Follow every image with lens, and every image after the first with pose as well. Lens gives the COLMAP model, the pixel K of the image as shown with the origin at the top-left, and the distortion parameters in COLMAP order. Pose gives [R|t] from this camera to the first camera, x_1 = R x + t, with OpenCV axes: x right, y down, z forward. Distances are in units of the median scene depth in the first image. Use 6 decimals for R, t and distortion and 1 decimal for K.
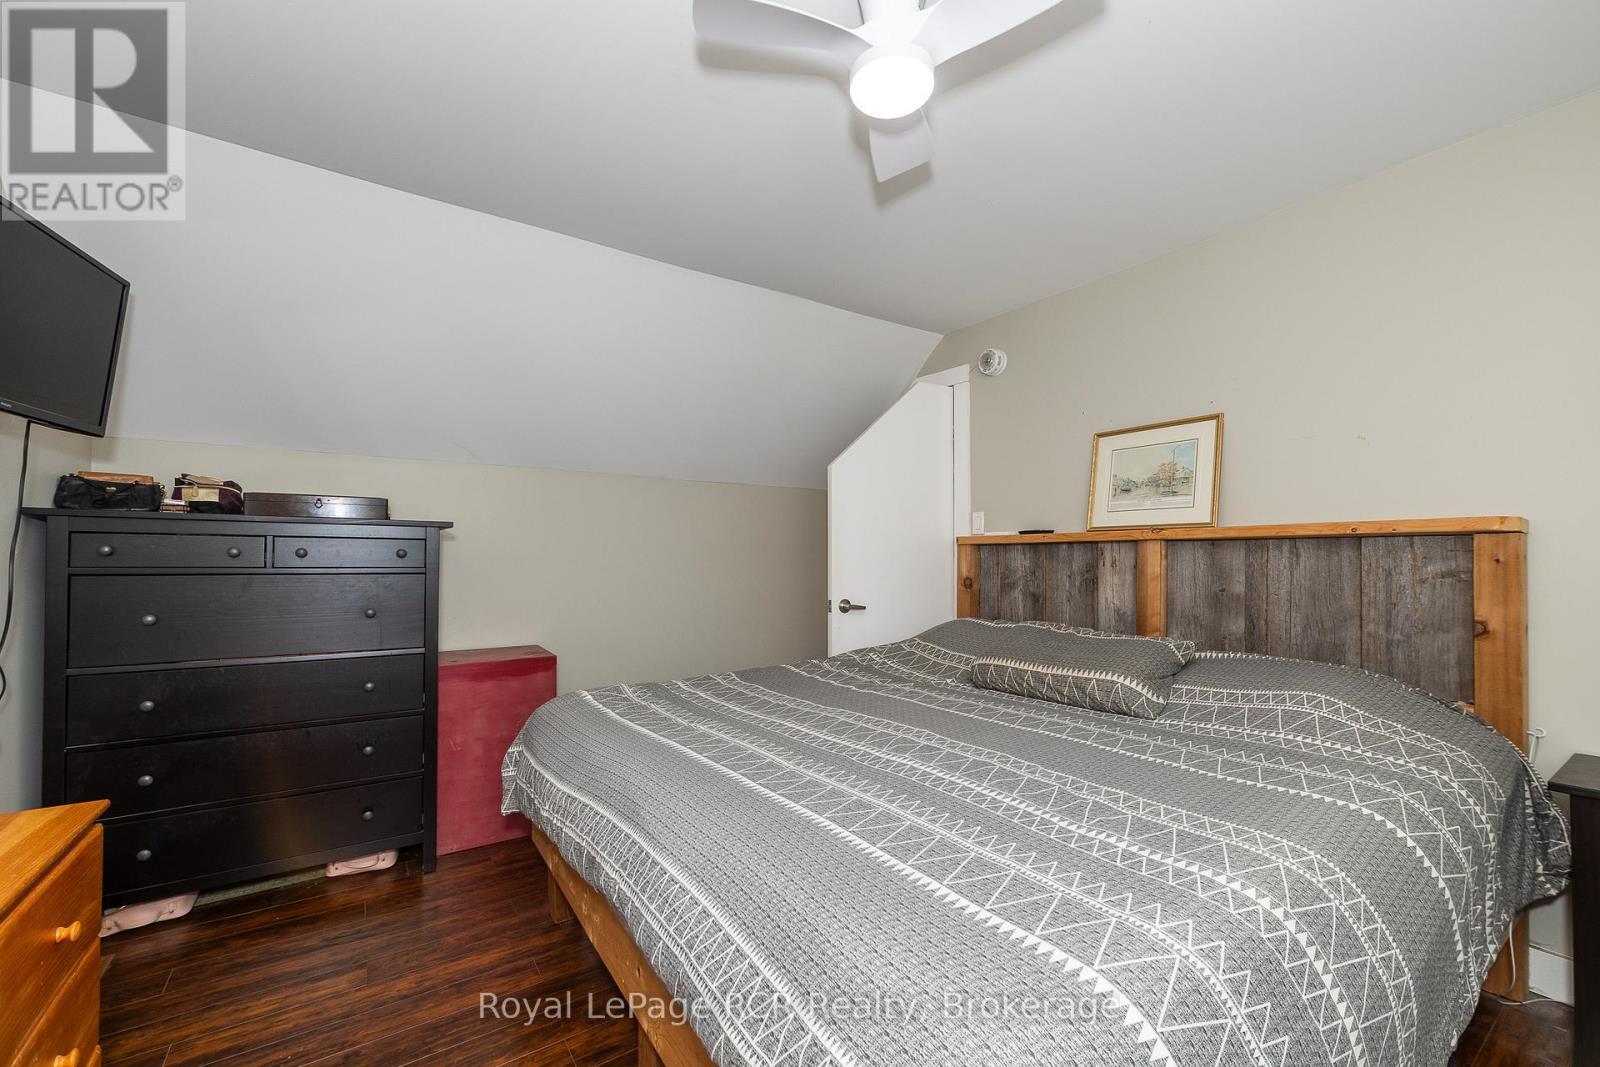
lens RADIAL K [[647.0, 0, 795.6], [0, 647.0, 537.4], [0, 0, 1]] dist [-0.002345, 0.001663]
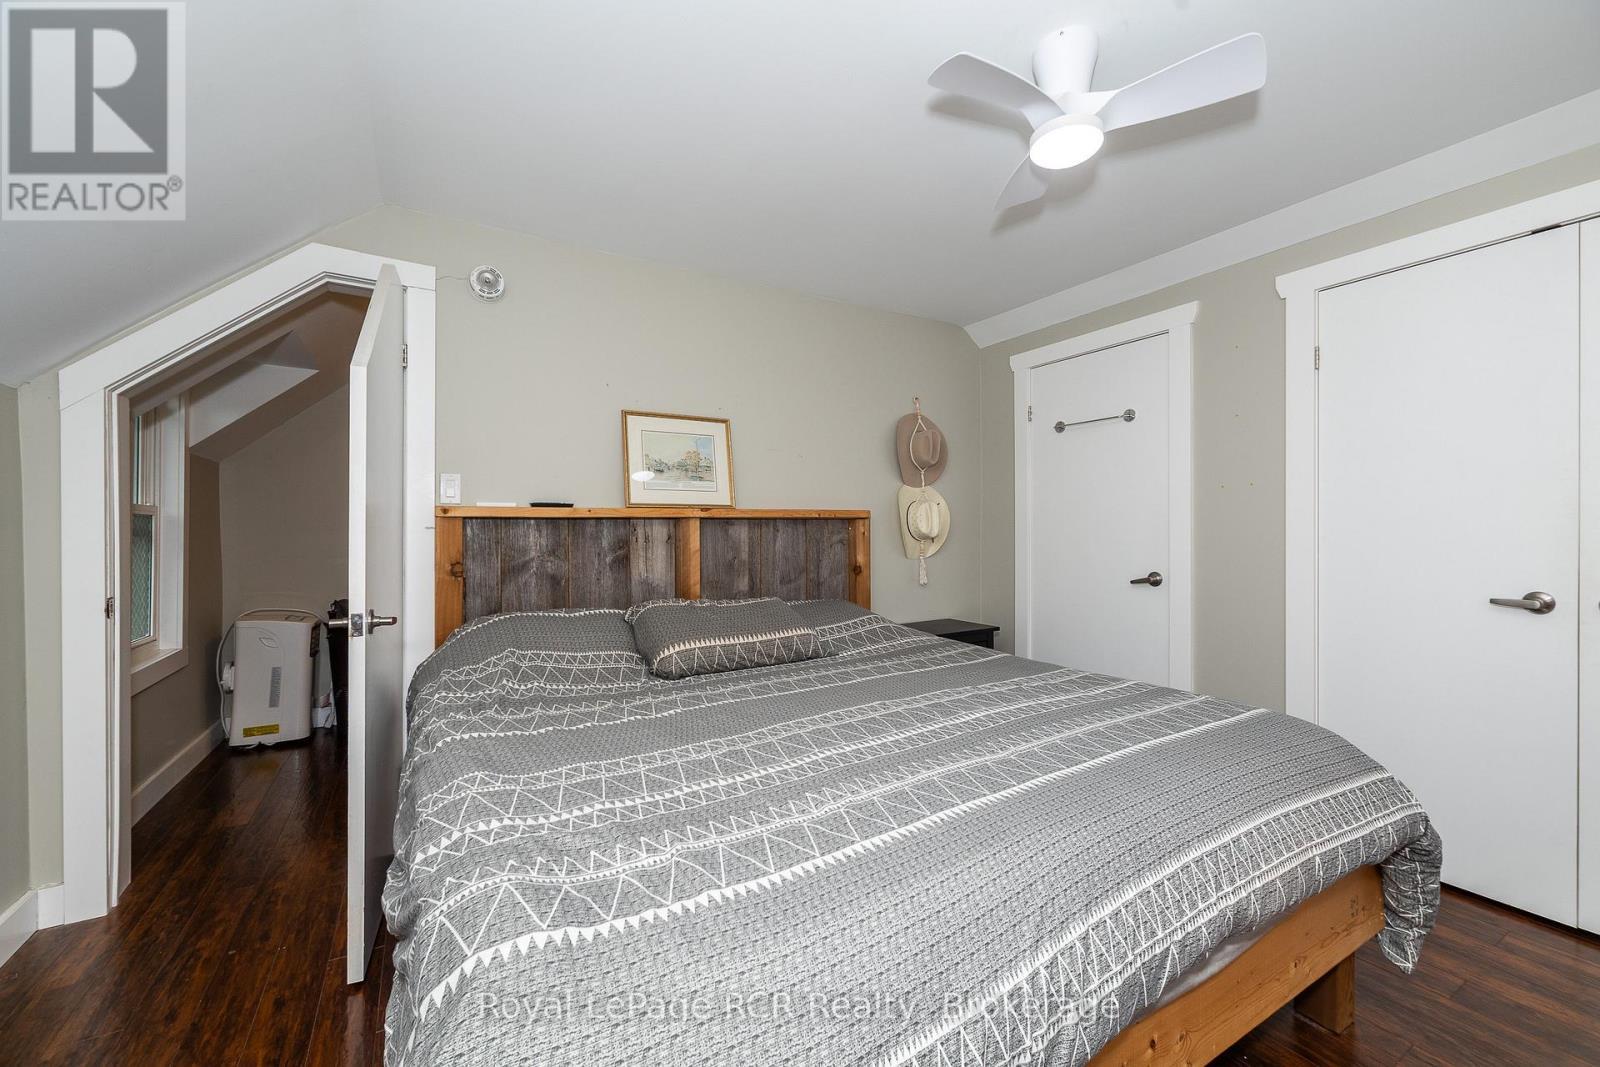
lens RADIAL K [[647.0, 0, 792.8], [0, 647.0, 533.8], [0, 0, 1]] dist [-0.002345, 0.001663]
pose [[0.076883, -0.005660, 0.997024, -0.584039], [-0.021781, 0.999736, 0.007355, 0.020396], [-0.996802, -0.022282, 0.076739, 0.751349]]
